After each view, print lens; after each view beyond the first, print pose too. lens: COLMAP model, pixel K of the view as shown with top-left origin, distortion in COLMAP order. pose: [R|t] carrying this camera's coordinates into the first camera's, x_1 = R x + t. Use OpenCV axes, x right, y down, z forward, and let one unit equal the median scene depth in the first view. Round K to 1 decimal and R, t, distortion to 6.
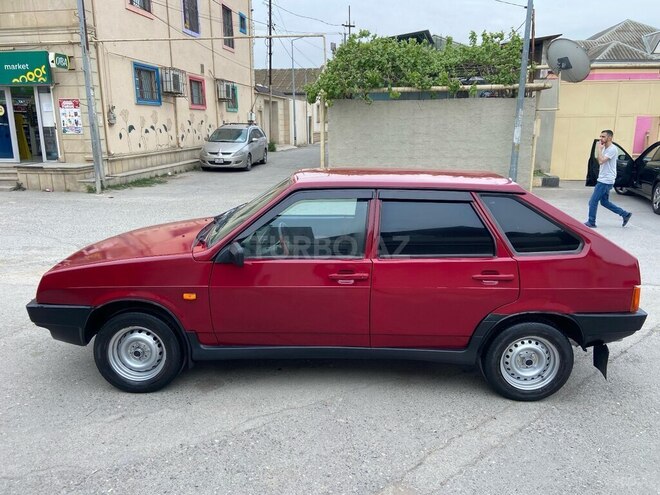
lens RADIAL K [[493.6, 0, 330.0], [0, 493.6, 248.6], [0, 0, 1]] dist [0.102169, -0.120736]
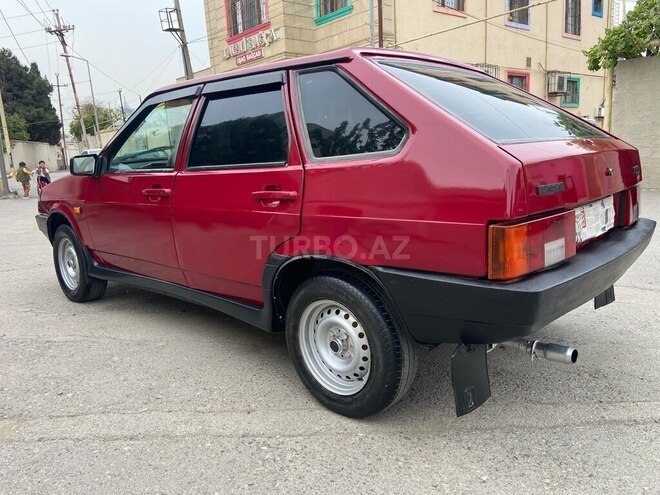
lens RADIAL K [[493.6, 0, 320.7], [0, 493.6, 254.7], [0, 0, 1]] dist [0.102169, -0.120736]
pose [[0.747786, 0.097332, -0.656767, 0.159214], [-0.110021, 0.993686, 0.021994, 0.022483], [0.654761, 0.055811, 0.753773, 0.112899]]
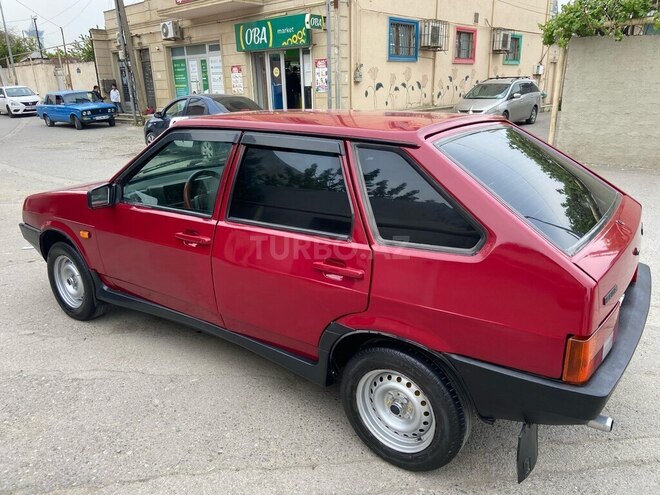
lens RADIAL K [[493.6, 0, 324.8], [0, 493.6, 256.7], [0, 0, 1]] dist [0.102169, -0.120736]
pose [[0.827294, 0.164516, -0.537140, 0.133259], [-0.117413, 0.985677, 0.121058, -0.007643], [0.549362, -0.037083, 0.834761, 0.087189]]
